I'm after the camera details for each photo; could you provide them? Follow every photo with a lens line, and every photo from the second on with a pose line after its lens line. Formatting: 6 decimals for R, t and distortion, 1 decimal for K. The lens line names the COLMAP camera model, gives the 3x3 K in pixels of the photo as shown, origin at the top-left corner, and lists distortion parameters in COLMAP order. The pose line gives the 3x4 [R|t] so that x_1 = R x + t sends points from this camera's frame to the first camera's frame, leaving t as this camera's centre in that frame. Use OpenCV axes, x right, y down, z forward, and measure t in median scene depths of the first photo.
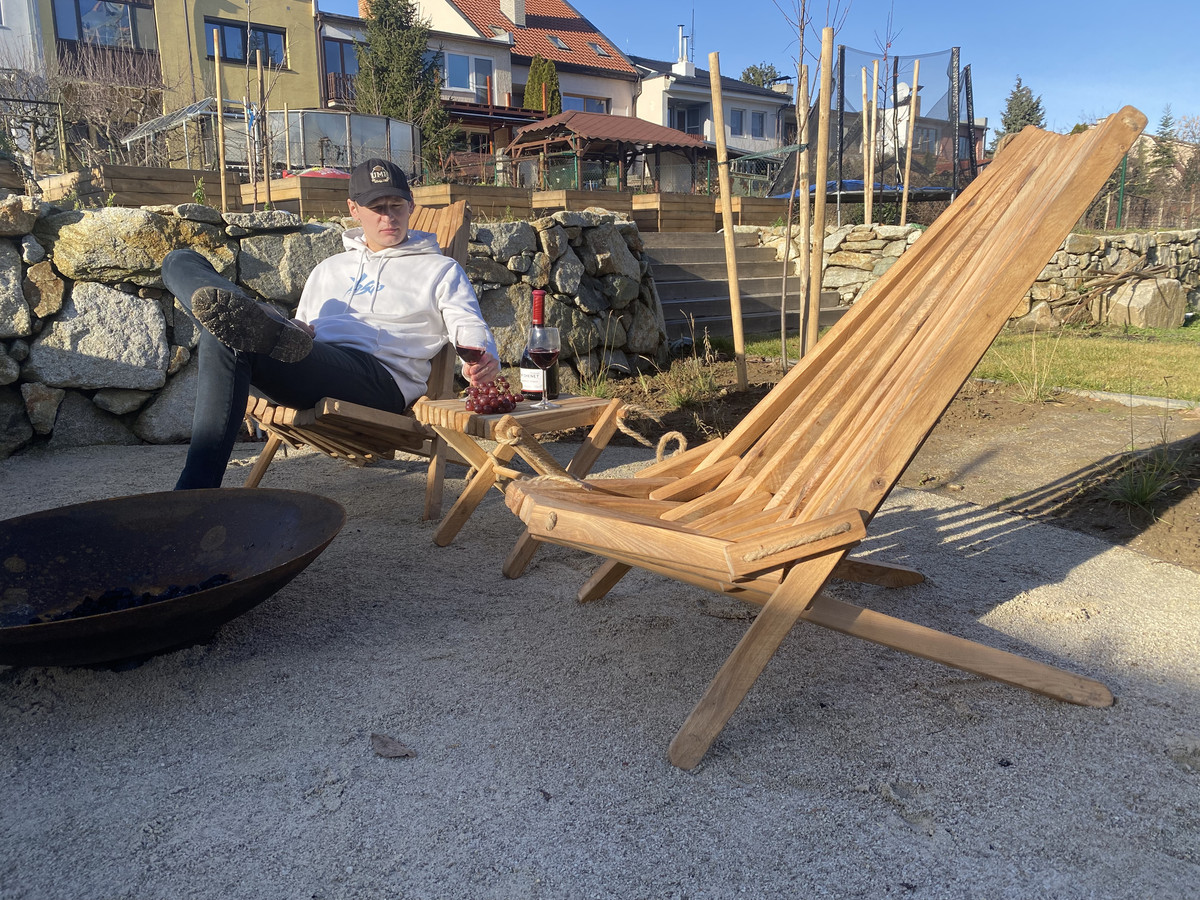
lens RADIAL K [[919.2, 0, 605.2], [0, 919.2, 445.3], [0, 0, 1]] dist [0.023575, -0.019725]
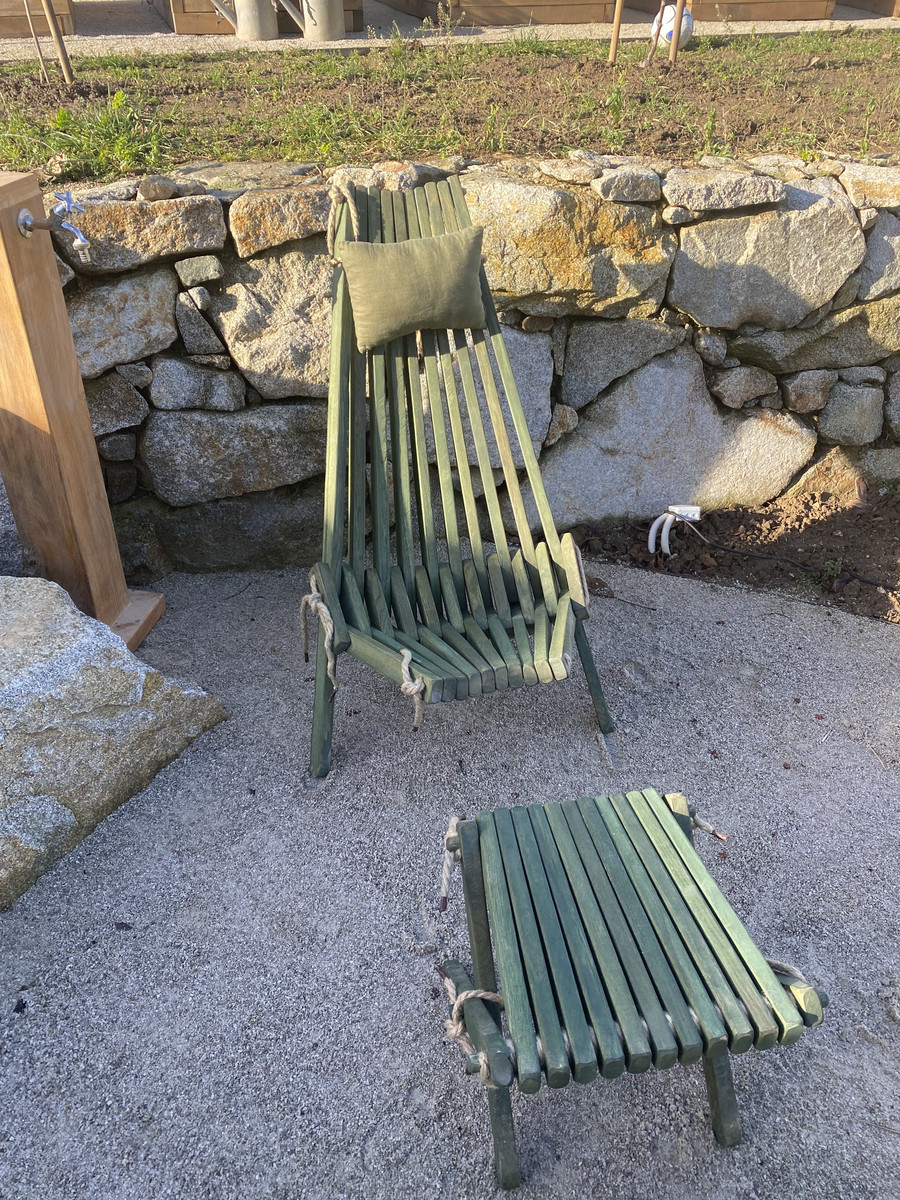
lens RADIAL K [[936.3, 0, 443.2], [0, 936.3, 591.7], [0, 0, 1]] dist [0.028458, -0.029857]
pose [[0.898379, 0.269451, -0.346860, -0.204674], [-0.102958, 0.896903, 0.430076, -0.205927], [0.426984, -0.350659, 0.833501, 0.263473]]
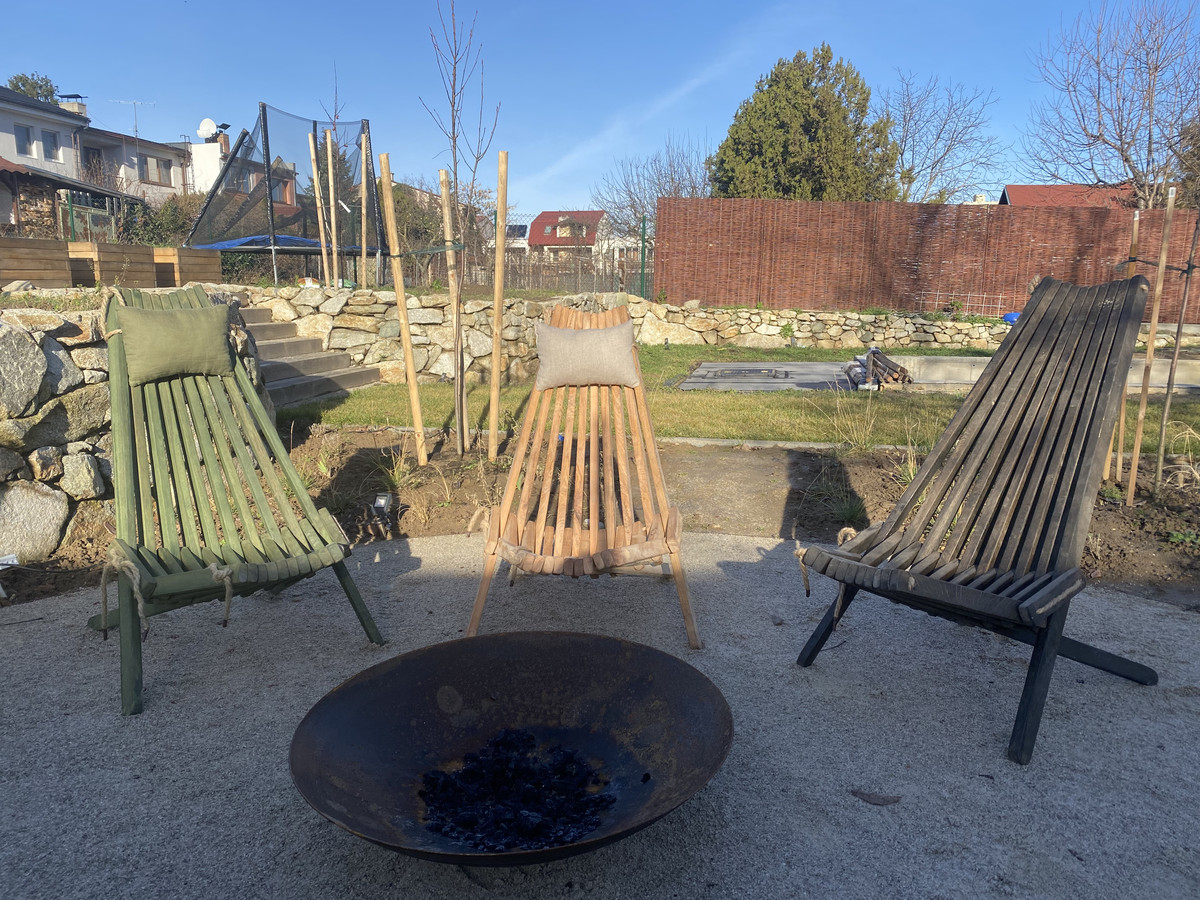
lens RADIAL K [[919.2, 0, 600.8], [0, 919.2, 443.0], [0, 0, 1]] dist [0.023575, -0.019725]
pose [[0.754145, -0.093301, 0.650047, -0.373452], [0.117199, 0.993087, 0.006571, -0.065681], [-0.646166, 0.071229, 0.759866, 0.049254]]
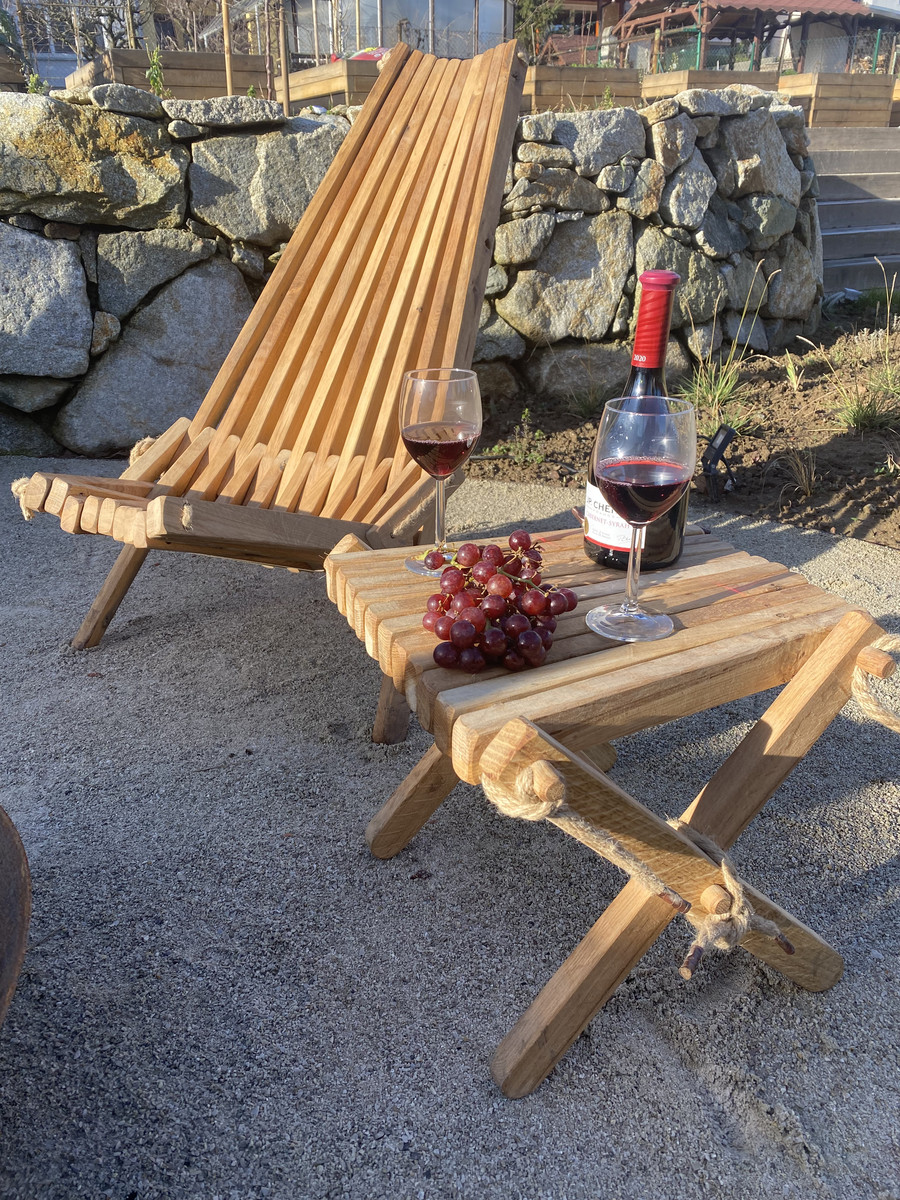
lens RADIAL K [[919.2, 0, 441.7], [0, 919.2, 592.2], [0, 0, 1]] dist [0.023575, -0.019725]
pose [[0.965370, 0.102475, -0.239917, -0.025089], [-0.045157, 0.971379, 0.233203, -0.058619], [0.256948, -0.214294, 0.942367, 0.282755]]
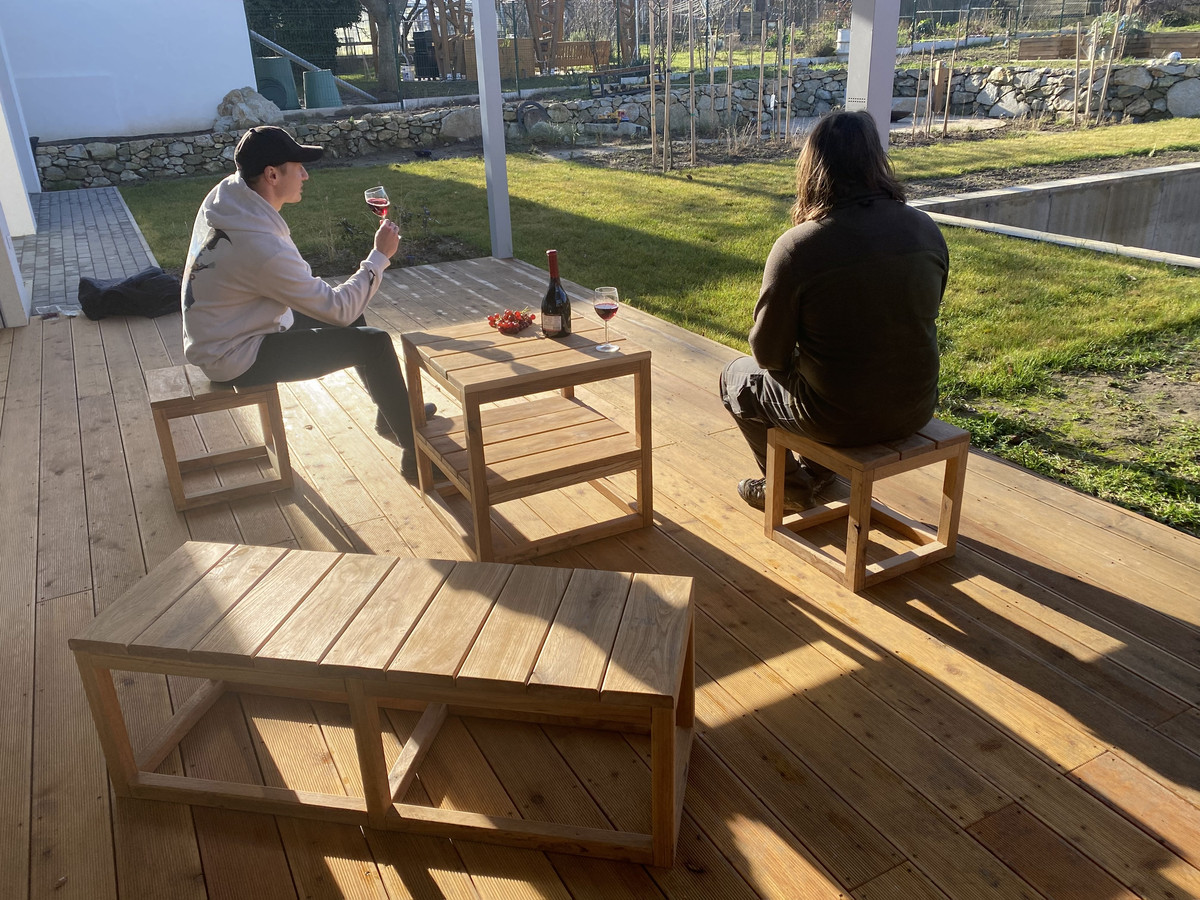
lens RADIAL K [[936.3, 0, 598.8], [0, 936.3, 448.2], [0, 0, 1]] dist [0.028458, -0.029857]
pose [[-0.163969, 0.403661, -0.900096, 3.920416], [-0.161364, 0.889180, 0.428161, -0.189249], [0.973178, 0.215448, -0.080661, -0.196167]]
